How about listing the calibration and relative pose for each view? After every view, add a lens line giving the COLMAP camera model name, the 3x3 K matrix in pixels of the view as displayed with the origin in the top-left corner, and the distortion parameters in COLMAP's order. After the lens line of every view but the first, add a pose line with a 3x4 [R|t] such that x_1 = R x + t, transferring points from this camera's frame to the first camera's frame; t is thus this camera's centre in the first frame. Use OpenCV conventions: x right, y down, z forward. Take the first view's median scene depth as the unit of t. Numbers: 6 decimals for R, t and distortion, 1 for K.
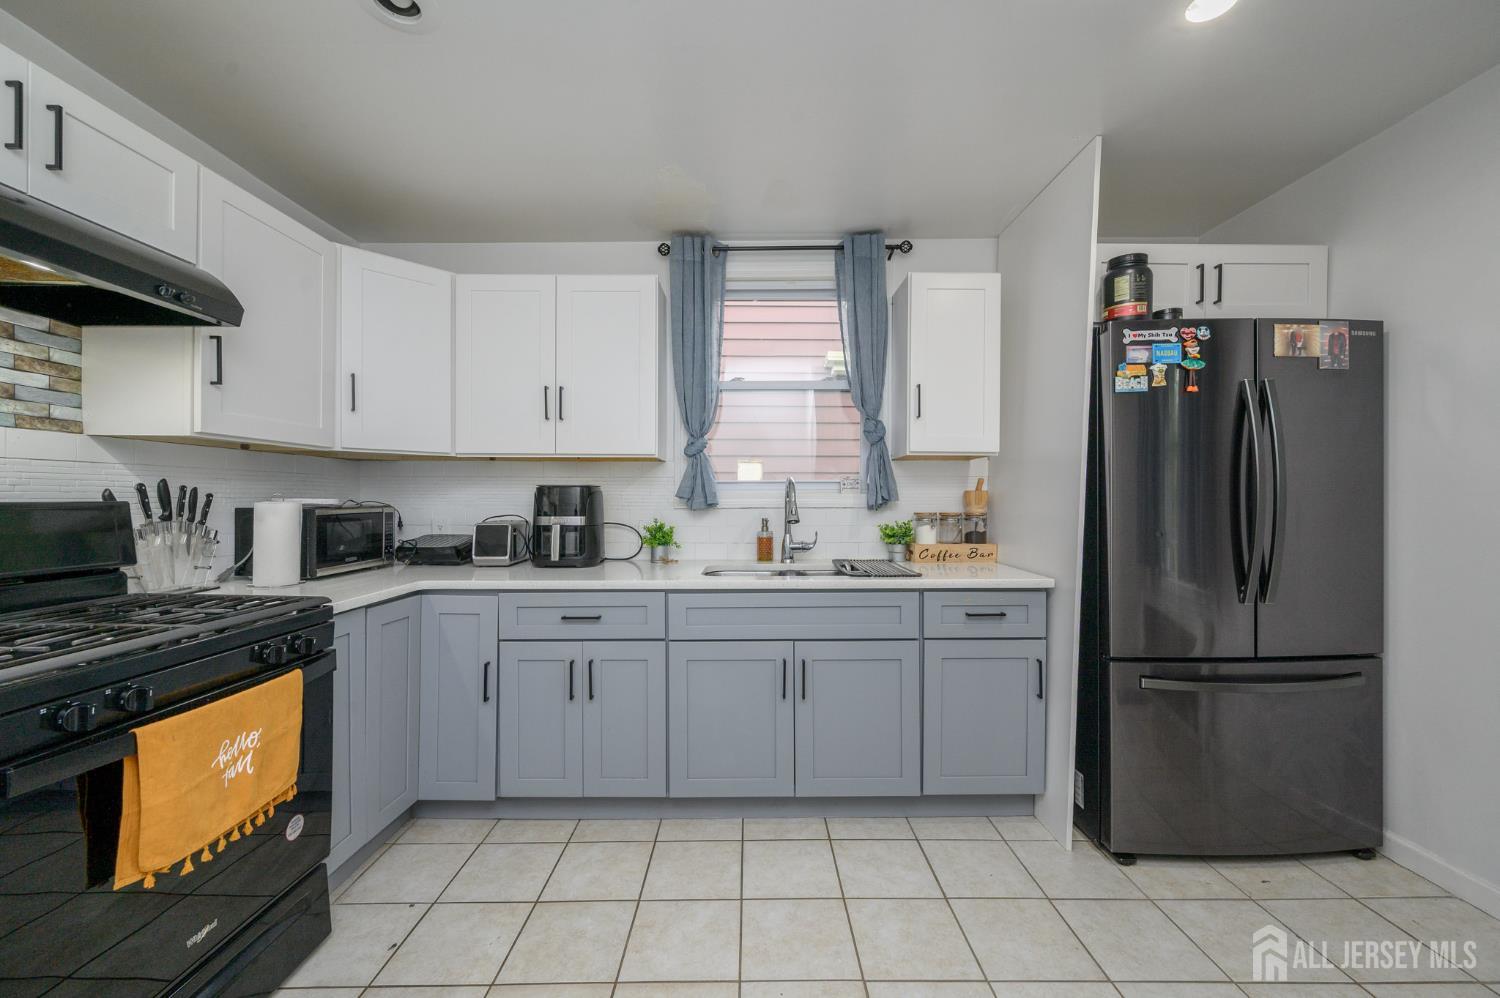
lens RADIAL K [[589.4, 0, 756.6], [0, 589.4, 498.0], [0, 0, 1]] dist [0.000190, -0.000516]
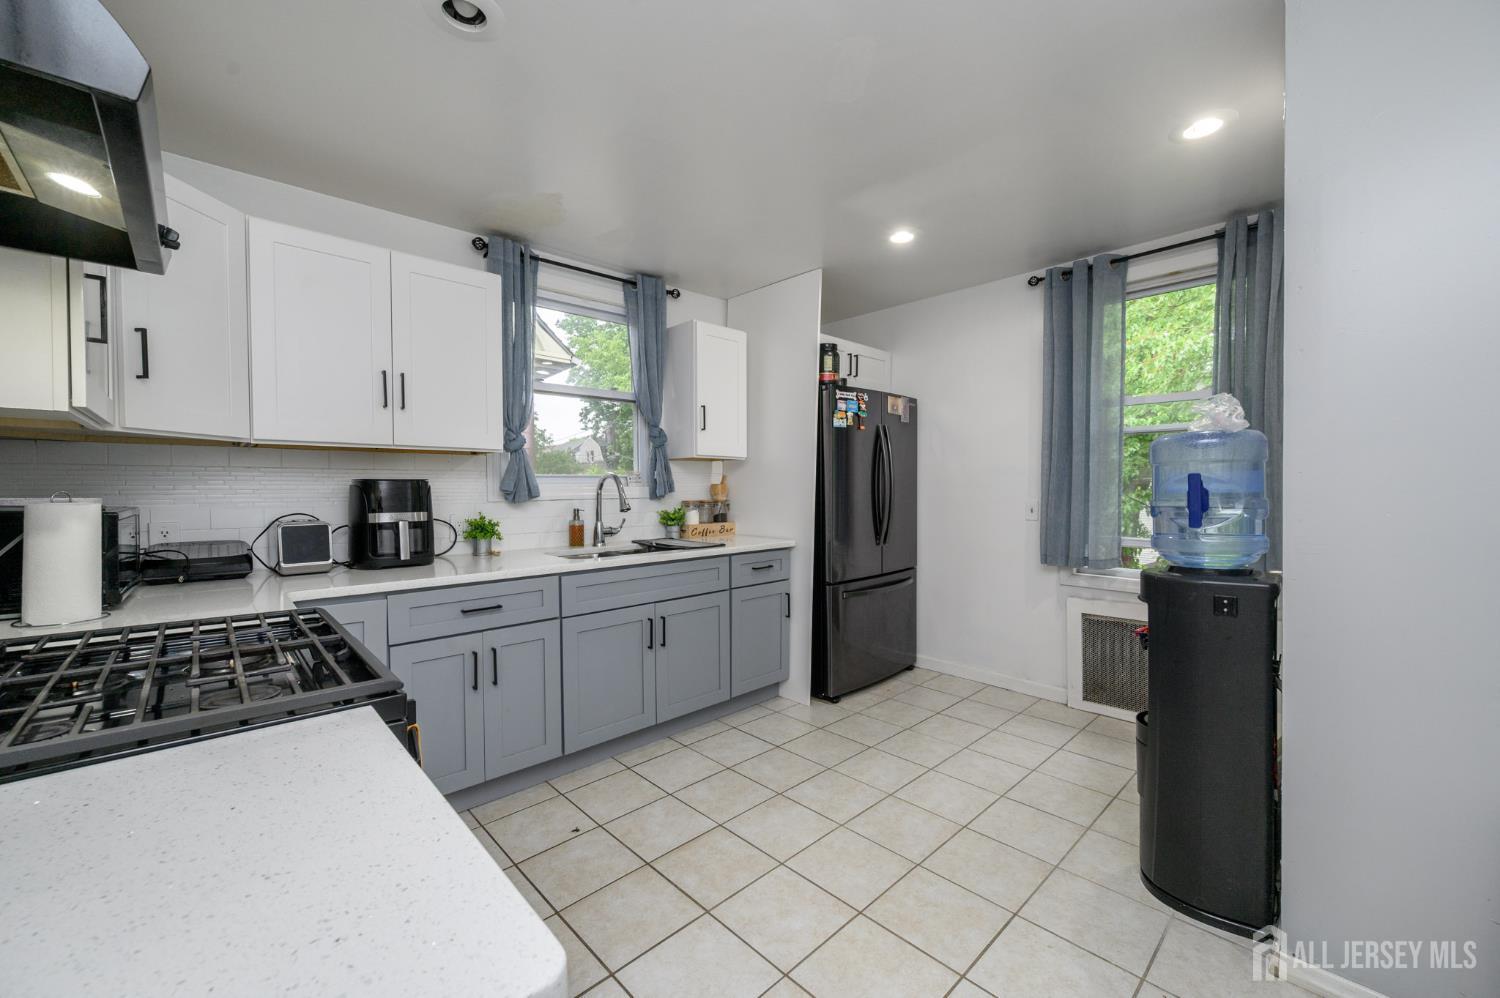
lens RADIAL K [[589.4, 0, 750.8], [0, 589.4, 499.1], [0, 0, 1]] dist [0.000190, -0.000516]
pose [[0.730953, -0.018375, 0.682181, -0.665163], [0.004921, 0.999753, 0.021655, -0.008560], [-0.682411, -0.012472, 0.730863, -0.070787]]
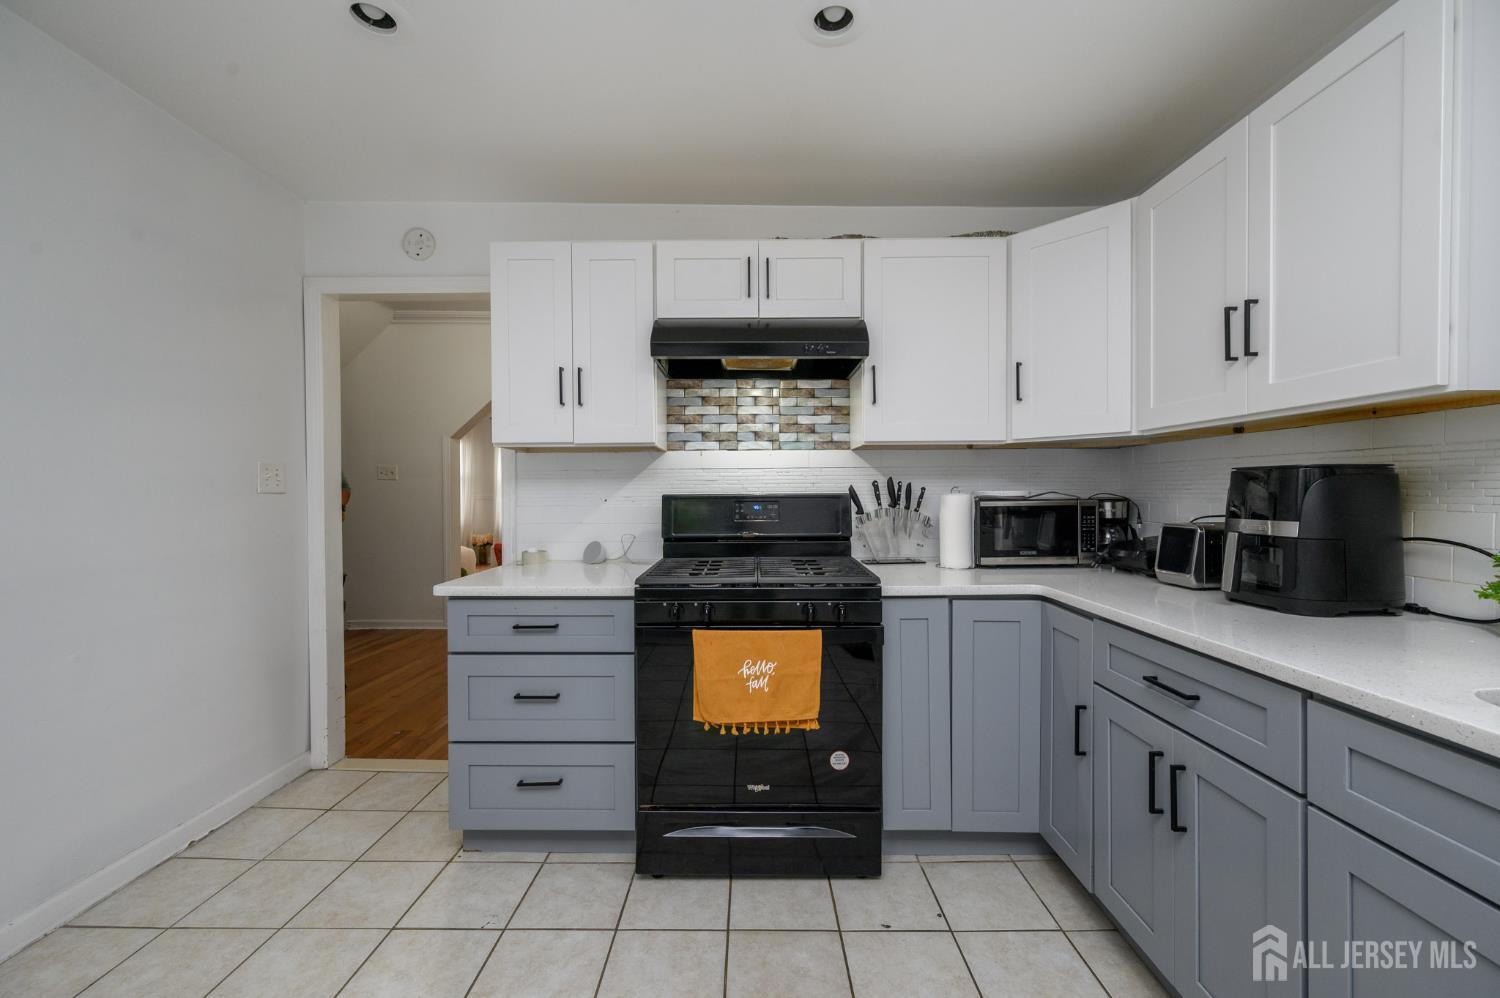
lens RADIAL K [[589.4, 0, 749.9], [0, 589.4, 500.4], [0, 0, 1]] dist [0.000190, -0.000516]
pose [[-0.005708, 0.013090, -0.999898, 0.308125], [0.005455, 0.999900, 0.013059, 0.001984], [0.999969, -0.005380, -0.005779, 0.587332]]
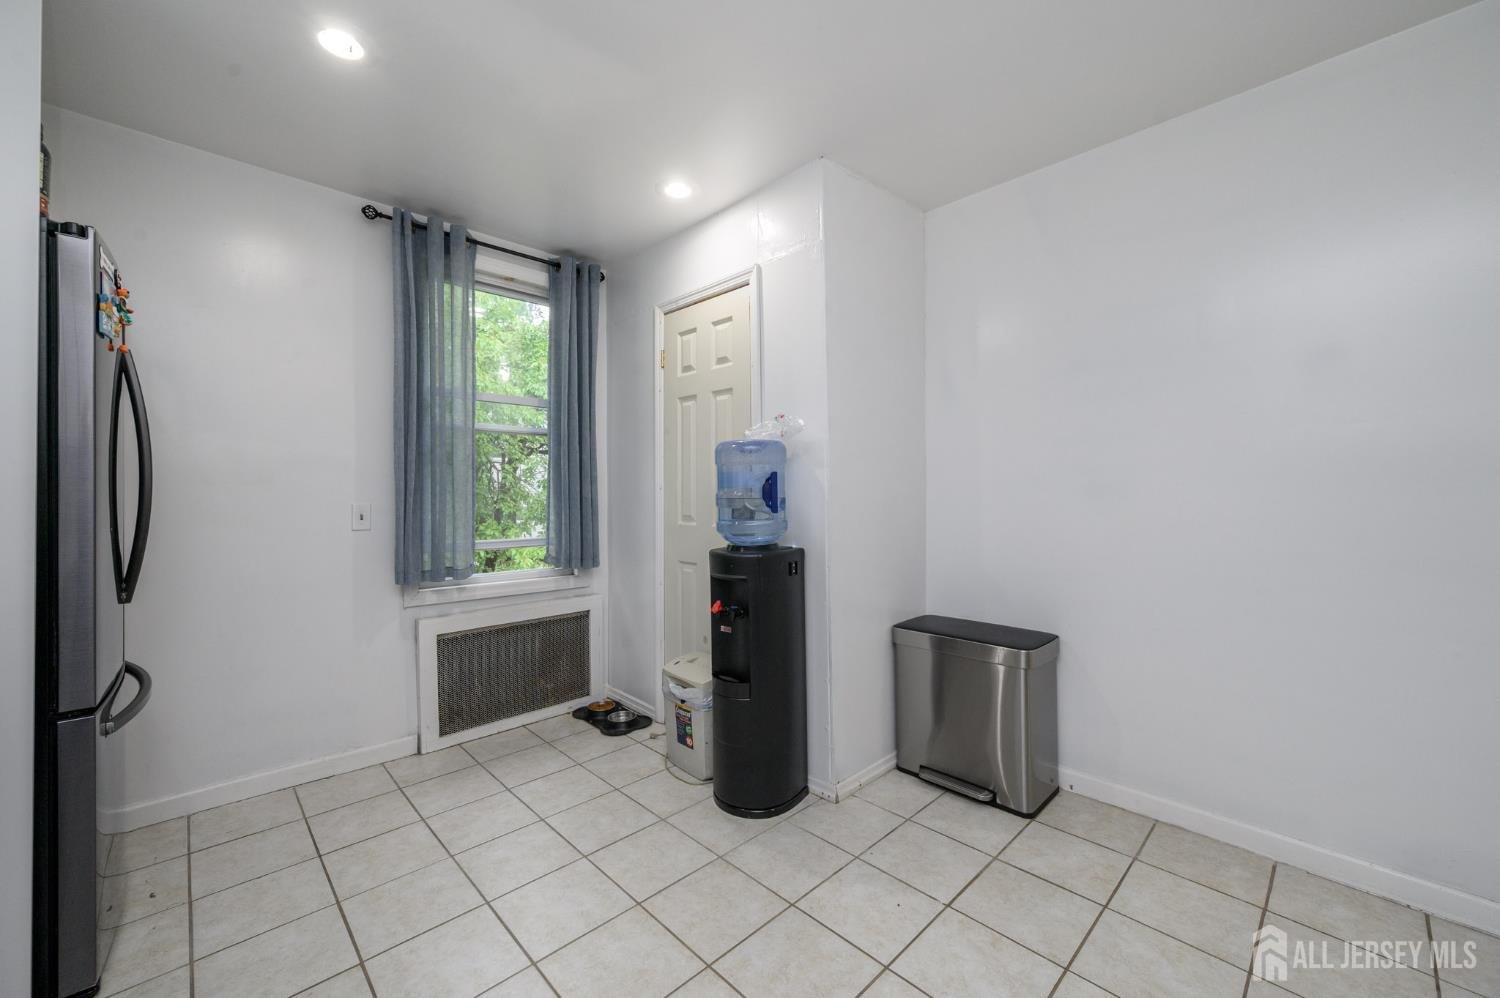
lens RADIAL K [[589.4, 0, 750.5], [0, 589.4, 492.2], [0, 0, 1]] dist [0.000190, -0.000516]
pose [[-0.684848, 0.002134, 0.728683, -0.413904], [0.003065, 0.999995, -0.000048, 0.013669], [-0.728679, 0.002201, -0.684852, 0.845248]]
